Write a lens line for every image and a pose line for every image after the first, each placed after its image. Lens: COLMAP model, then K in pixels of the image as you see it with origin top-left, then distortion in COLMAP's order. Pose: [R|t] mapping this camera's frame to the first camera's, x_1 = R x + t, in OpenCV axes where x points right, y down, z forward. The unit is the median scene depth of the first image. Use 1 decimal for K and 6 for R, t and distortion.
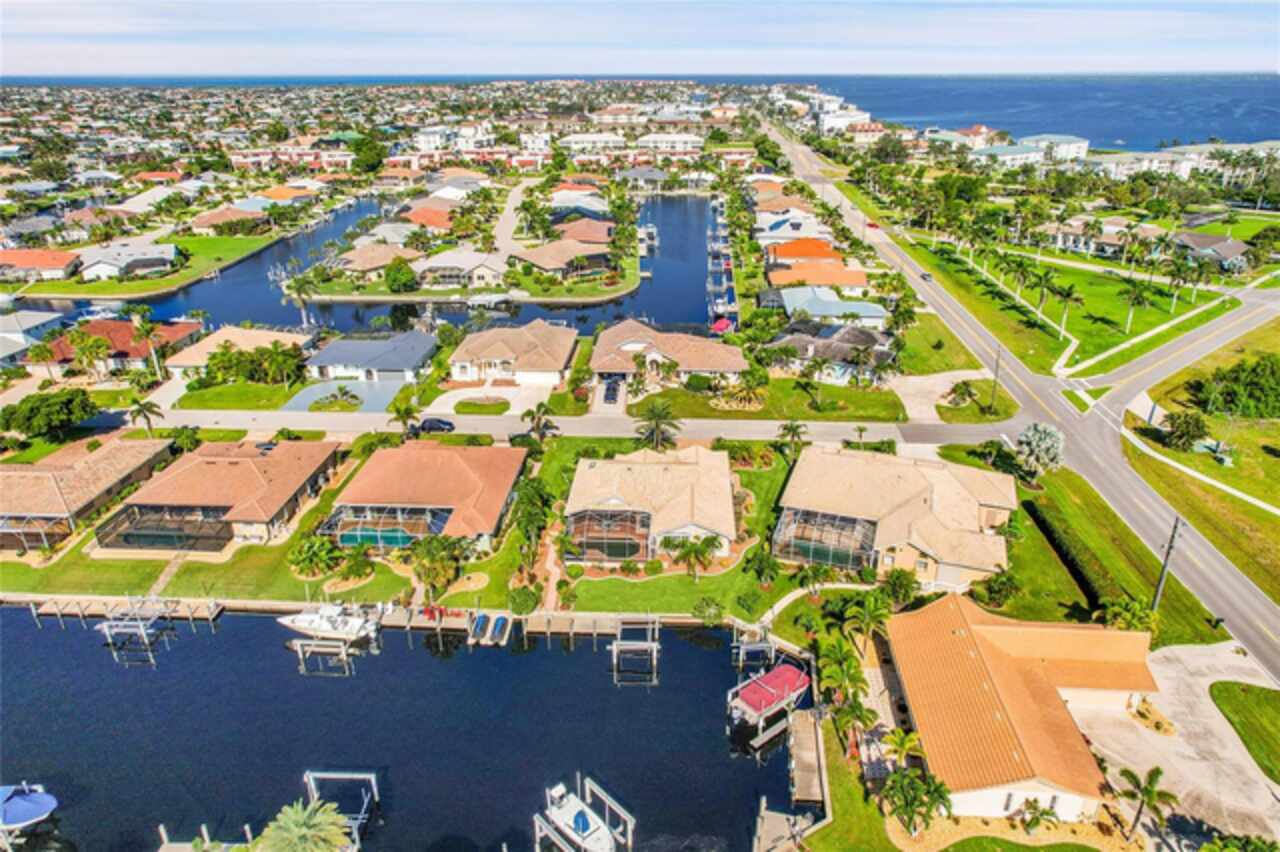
lens RADIAL K [[816.5, 0, 646.0], [0, 816.5, 426.3], [0, 0, 1]] dist [-0.066886, 0.062684]
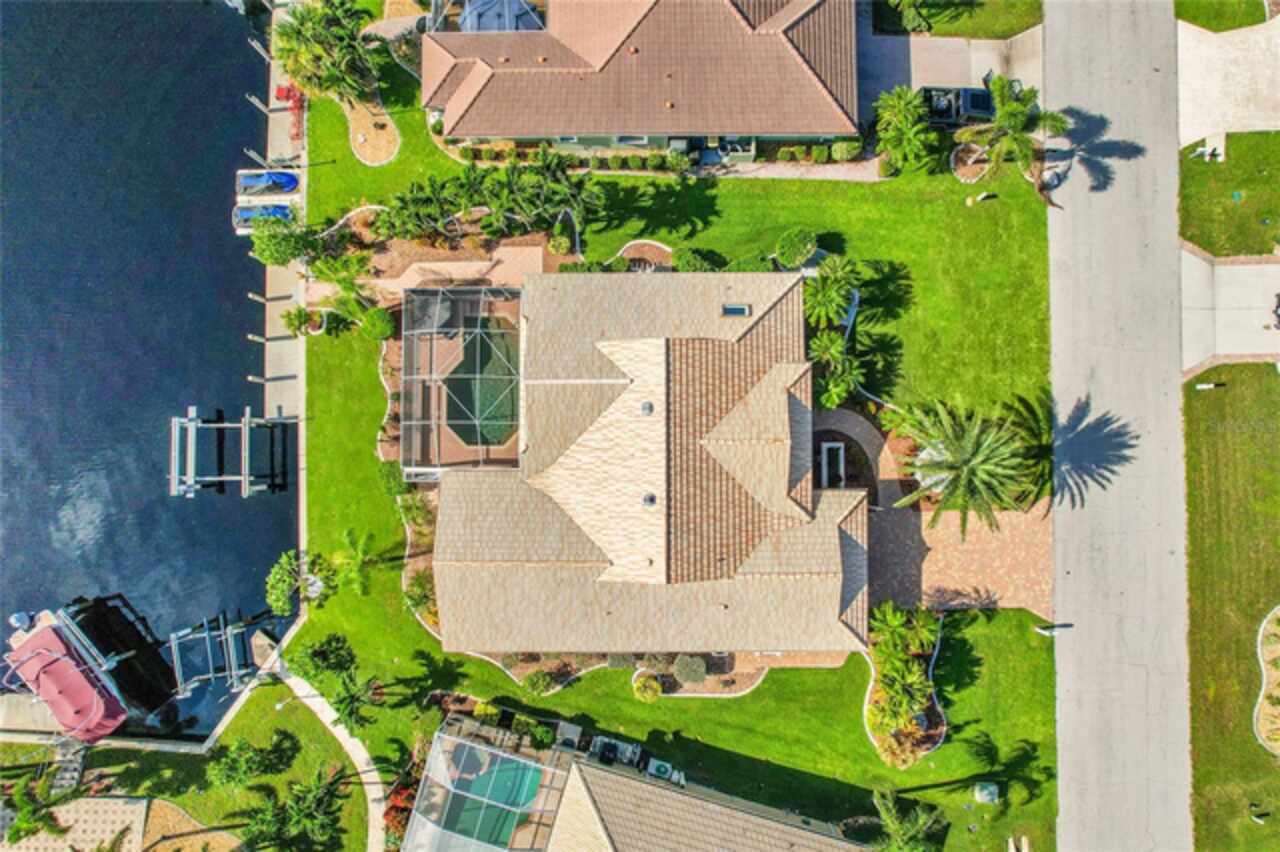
lens RADIAL K [[816.5, 0, 646.0], [0, 816.5, 426.3], [0, 0, 1]] dist [-0.066886, 0.062684]
pose [[0.052508, 0.998106, -0.032048, 0.001392], [-0.396826, 0.050304, 0.916514, -0.224328], [0.916391, -0.035406, 0.398716, 0.600370]]
